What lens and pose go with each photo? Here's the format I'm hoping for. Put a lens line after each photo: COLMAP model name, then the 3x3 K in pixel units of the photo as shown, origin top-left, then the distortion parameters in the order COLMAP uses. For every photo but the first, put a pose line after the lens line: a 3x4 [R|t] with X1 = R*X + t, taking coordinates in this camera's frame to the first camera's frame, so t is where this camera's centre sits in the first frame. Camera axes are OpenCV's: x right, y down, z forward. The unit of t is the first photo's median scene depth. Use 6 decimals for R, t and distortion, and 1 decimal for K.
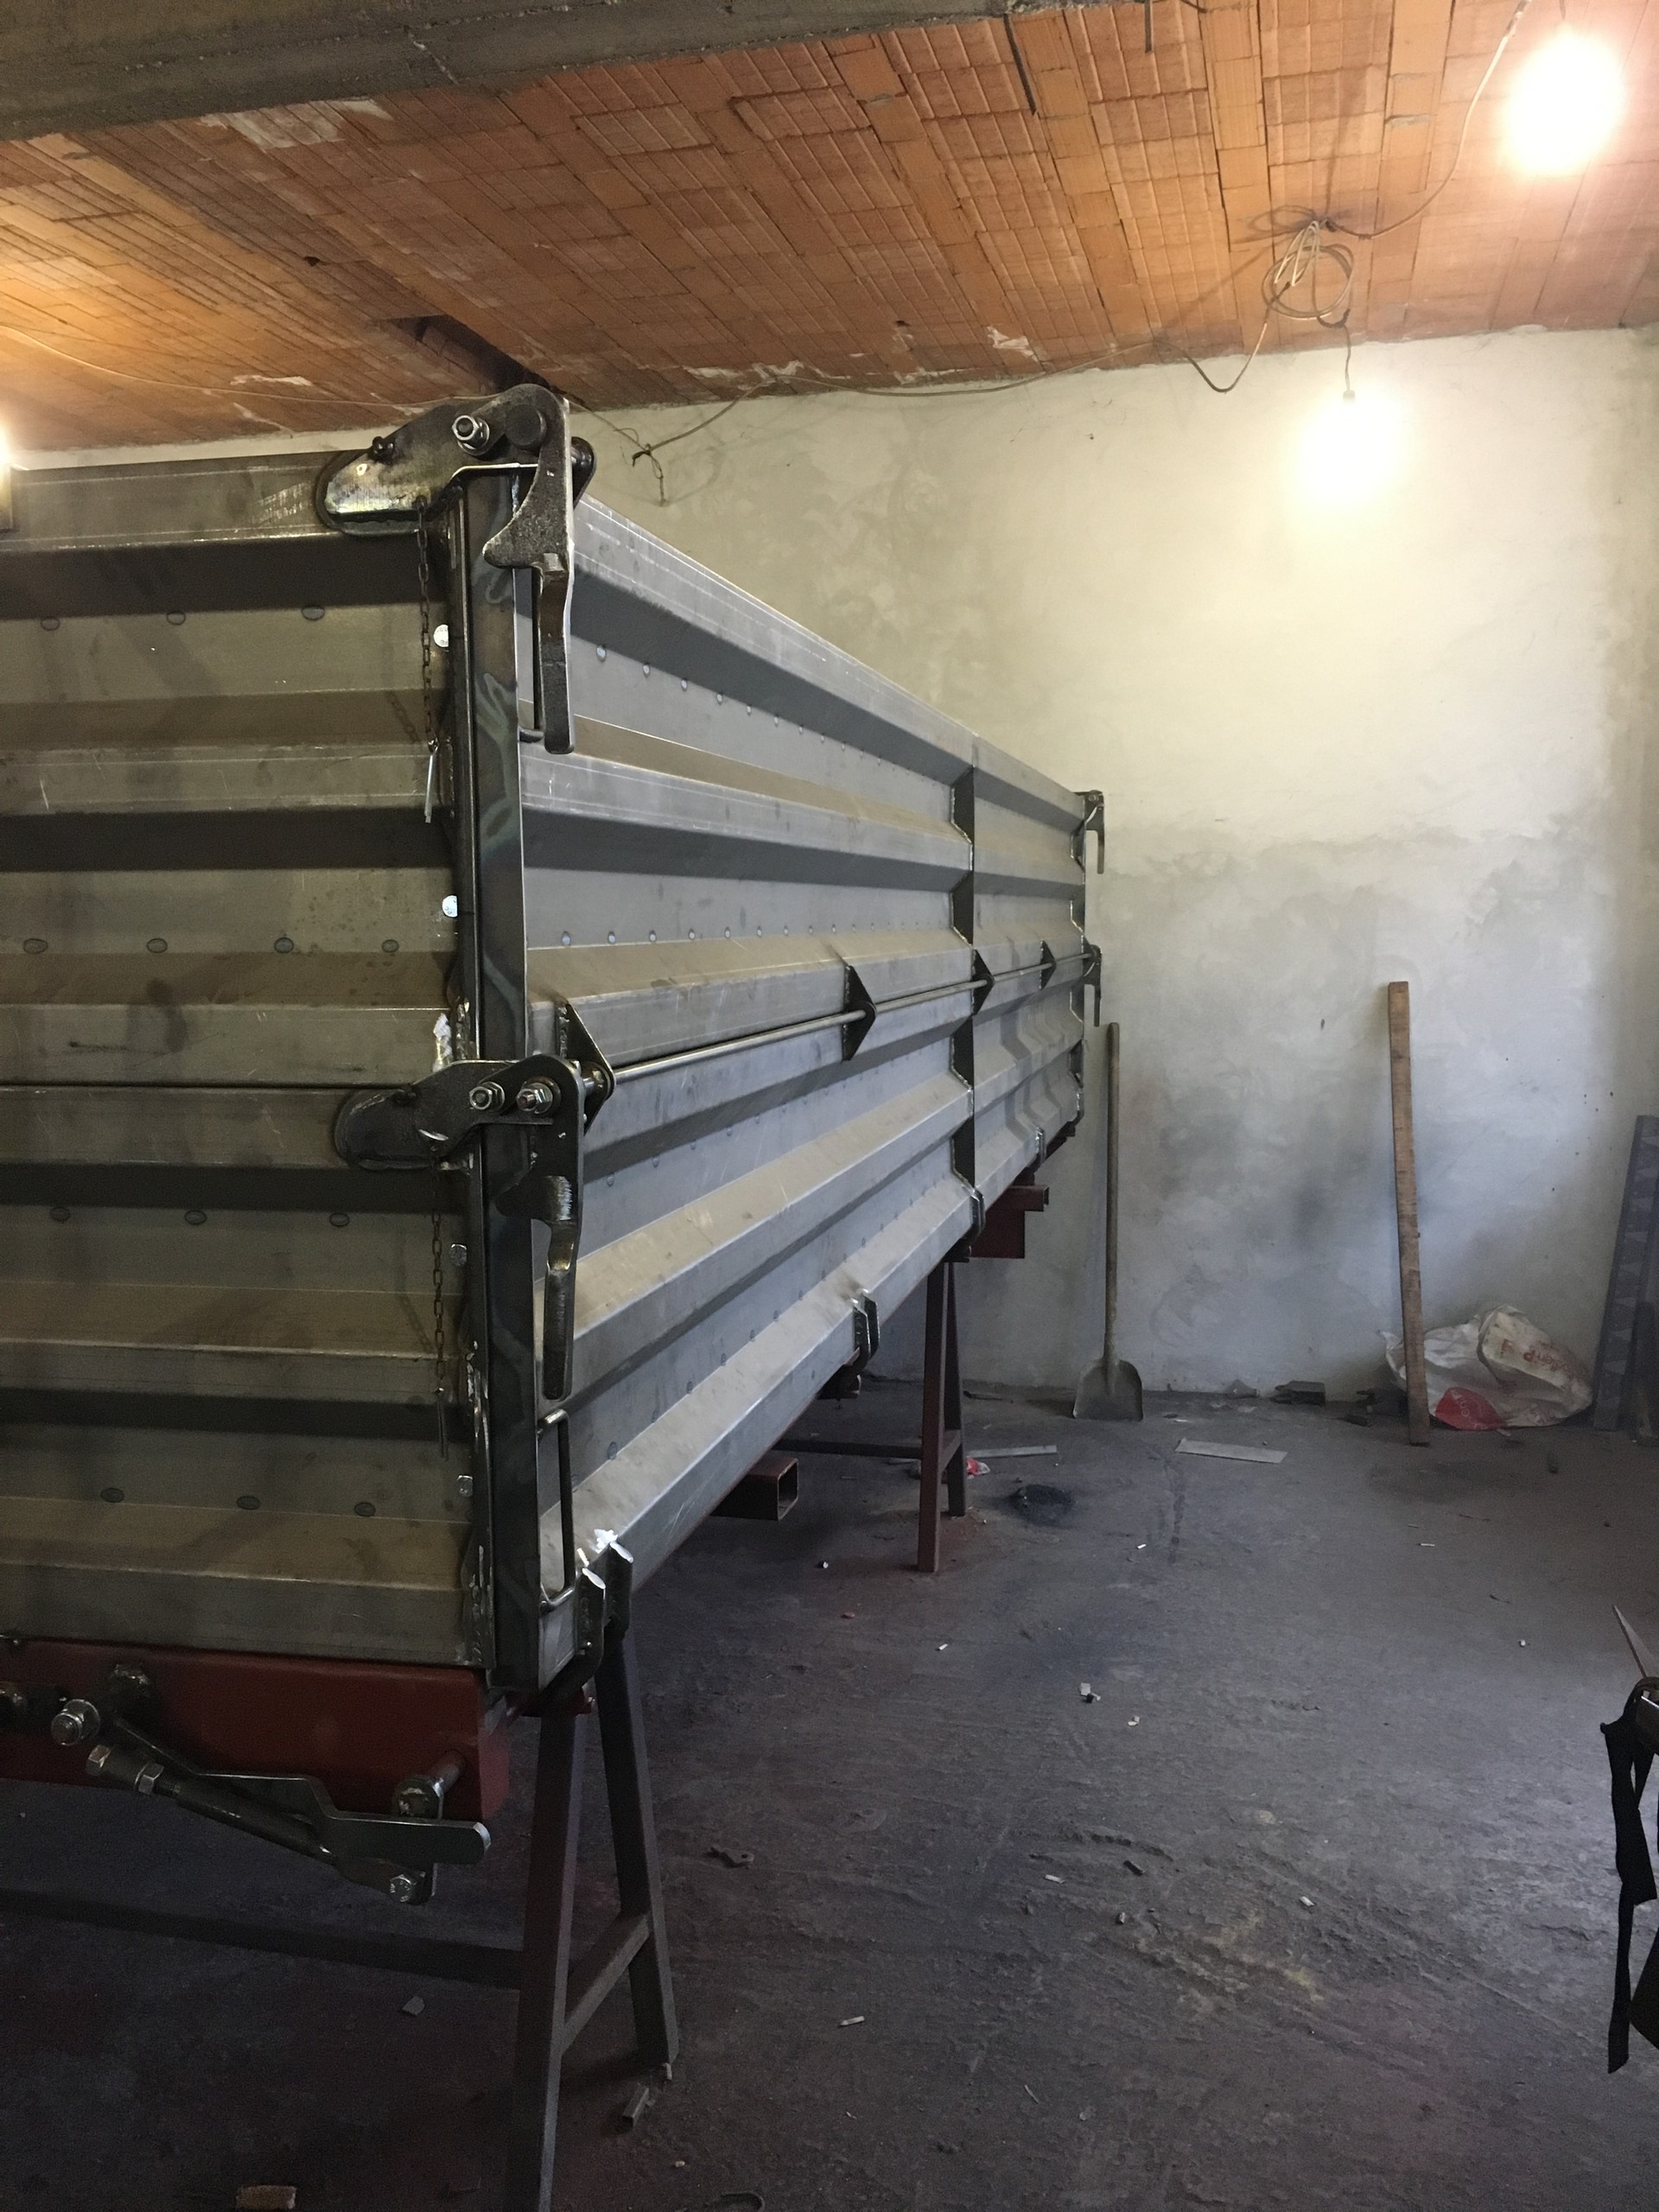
lens RADIAL K [[1890.0, 0, 830.7], [0, 1890.0, 1103.6], [0, 0, 1]] dist [0.082486, -0.119308]
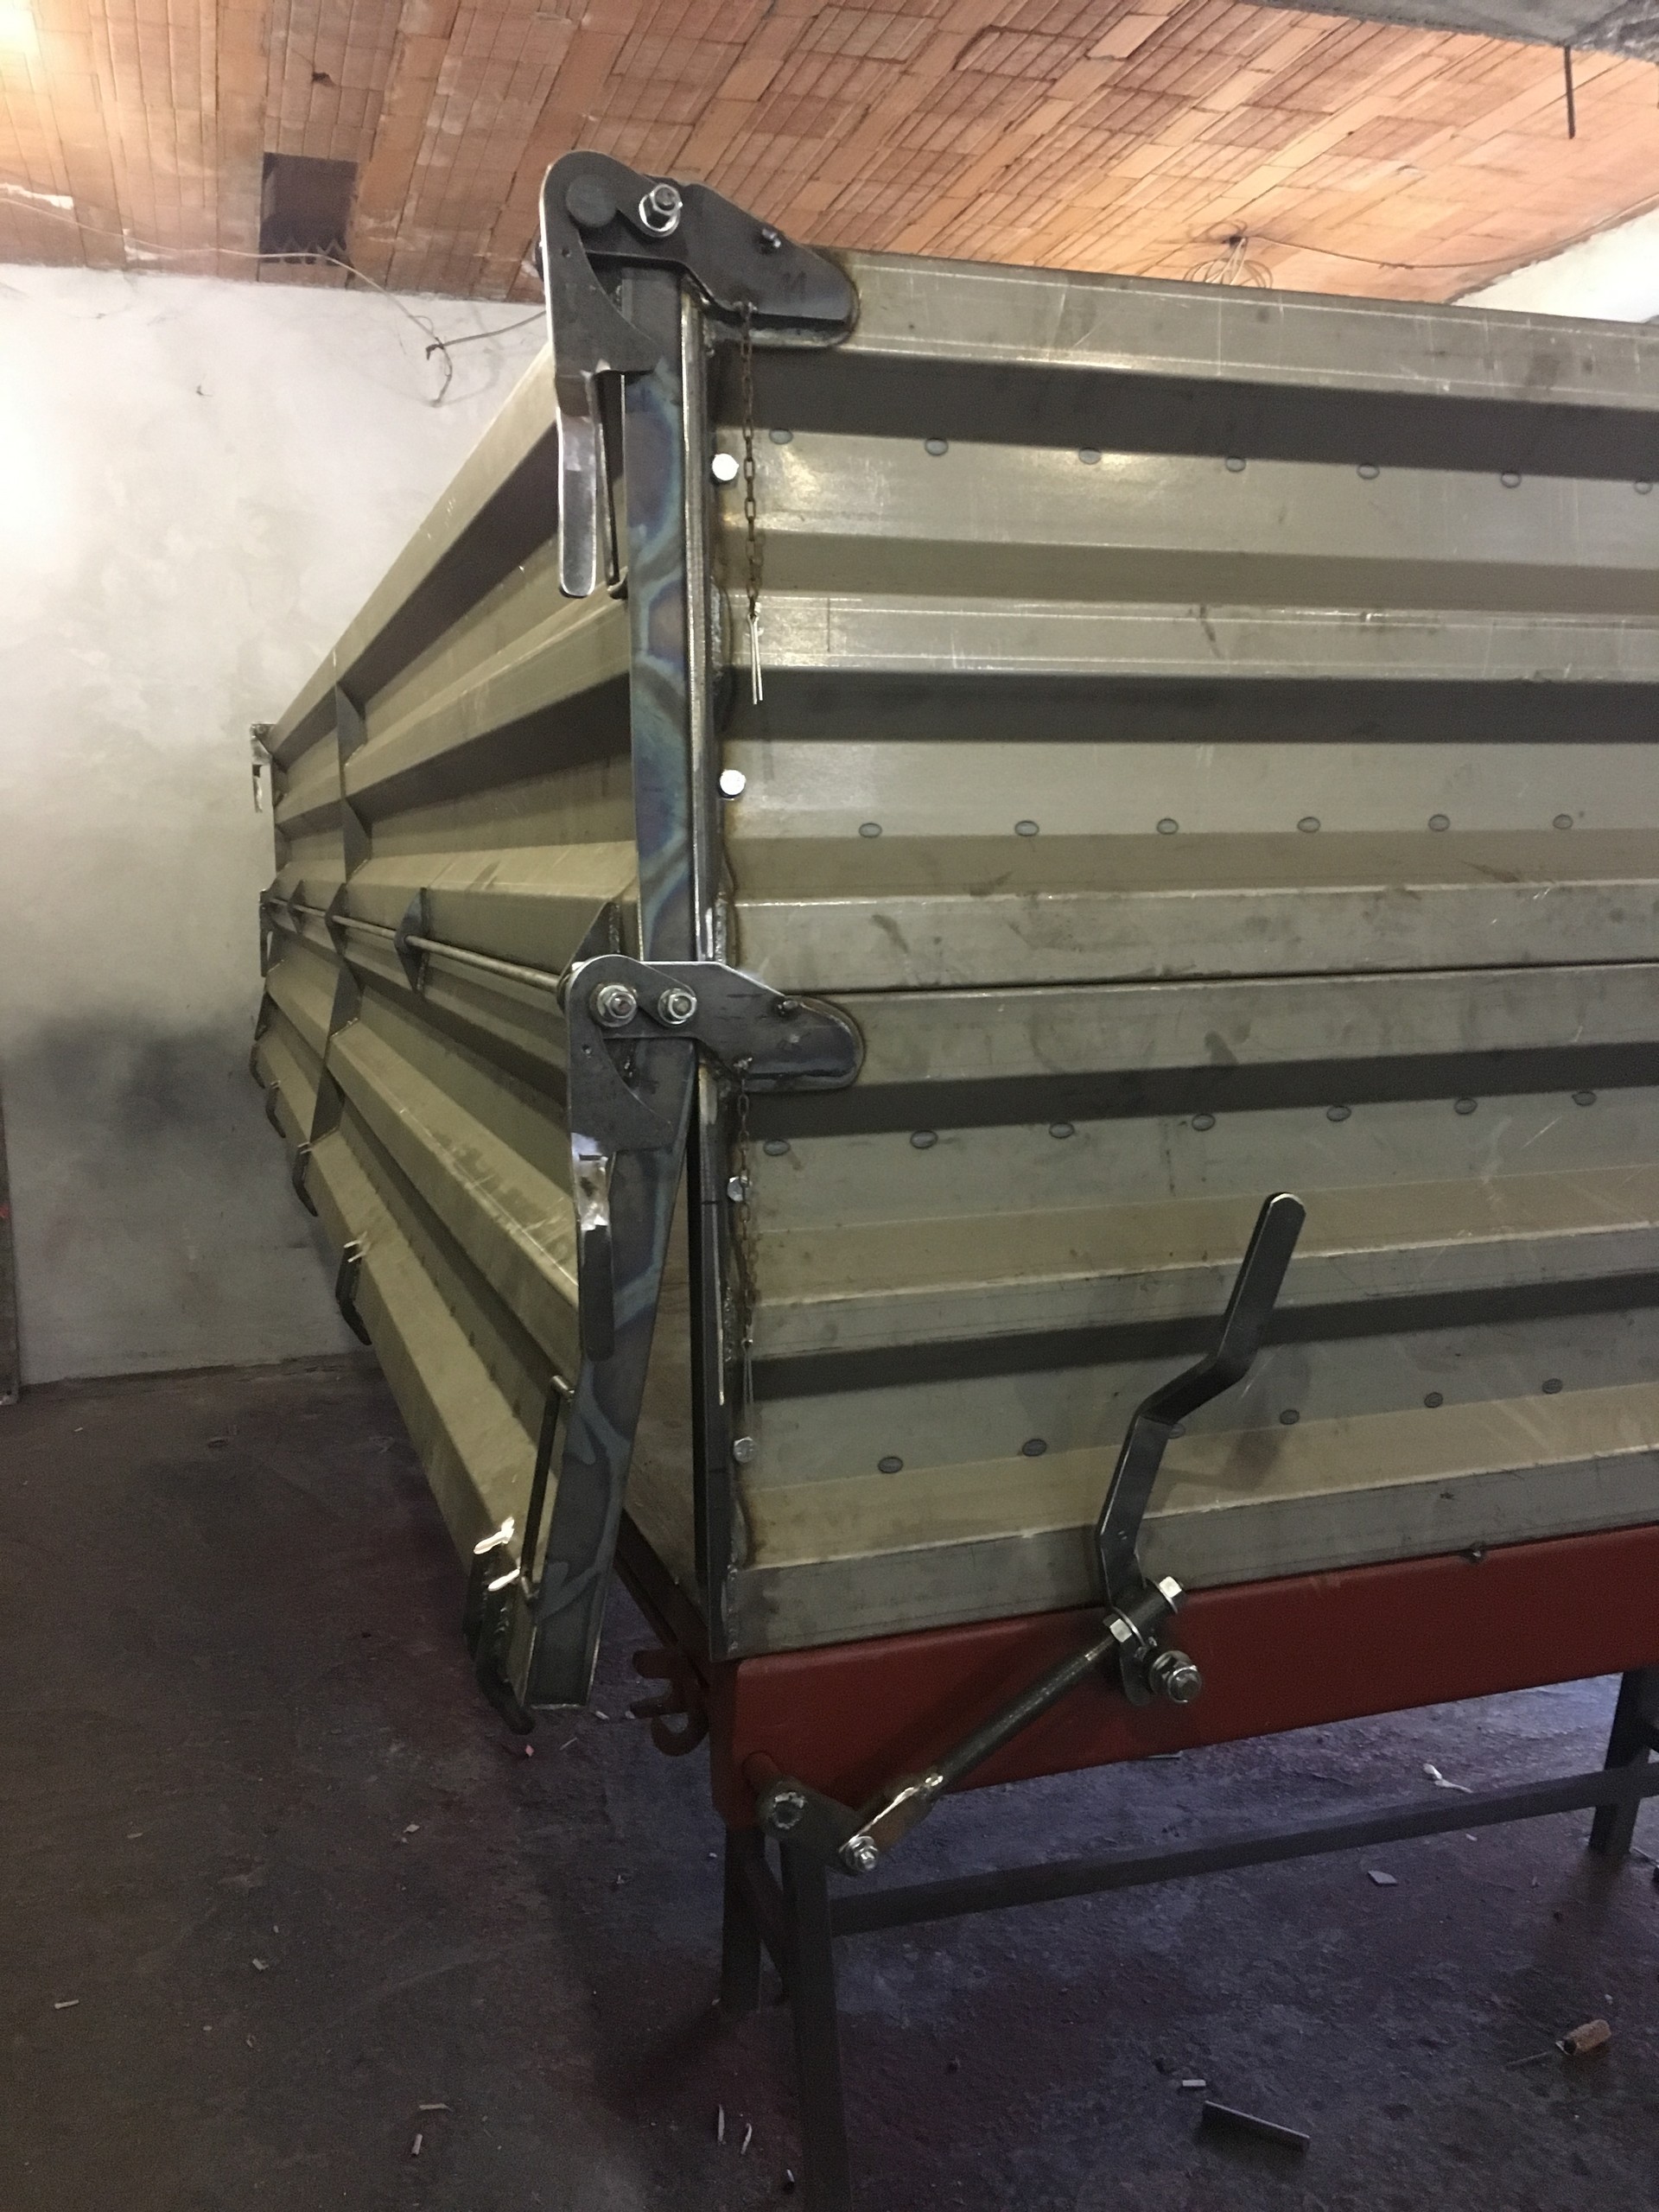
lens RADIAL K [[1890.0, 0, 837.7], [0, 1890.0, 1101.7], [0, 0, 1]] dist [0.082486, -0.119308]
pose [[0.845728, -0.066146, 0.529499, -1.750237], [0.057032, 0.997808, 0.033555, -0.001584], [-0.530558, 0.001820, 0.847647, 0.485571]]
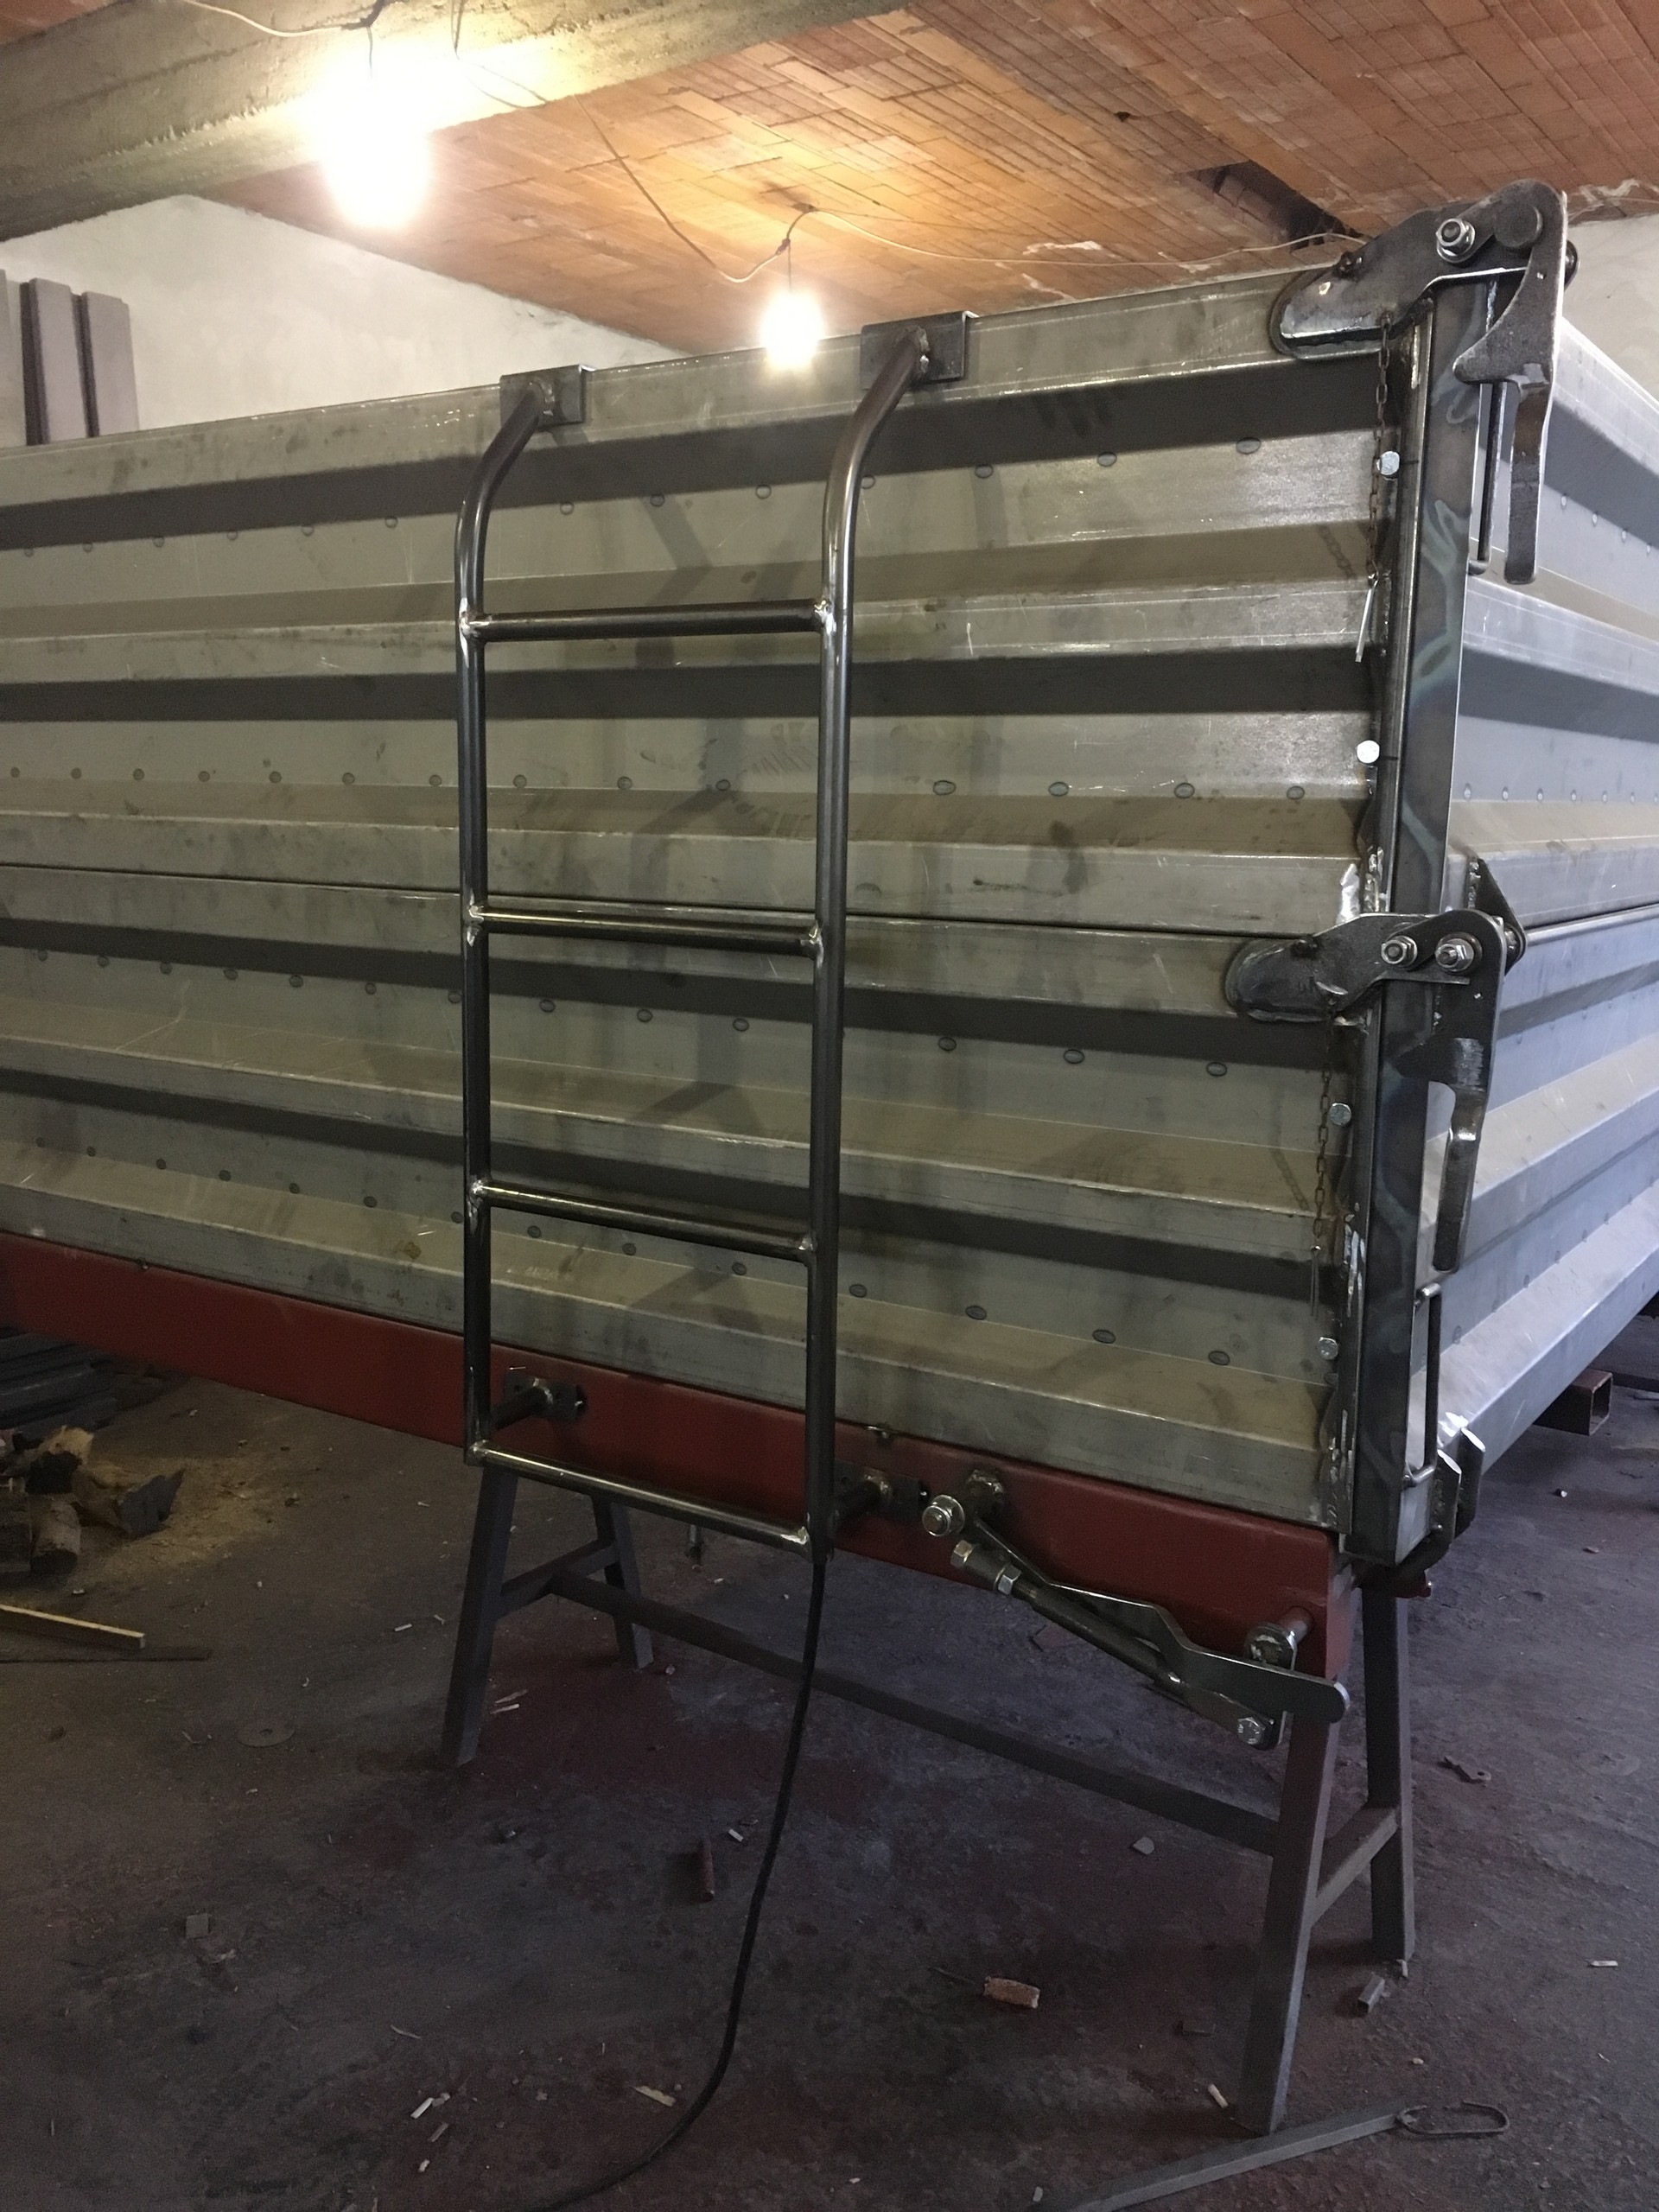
lens RADIAL K [[1890.0, 0, 824.9], [0, 1890.0, 1106.6], [0, 0, 1]] dist [0.082486, -0.119308]
pose [[0.935133, 0.082214, -0.344627, -0.100538], [-0.060929, 0.995530, 0.072165, 0.020201], [0.349019, -0.046487, 0.935962, -0.006559]]
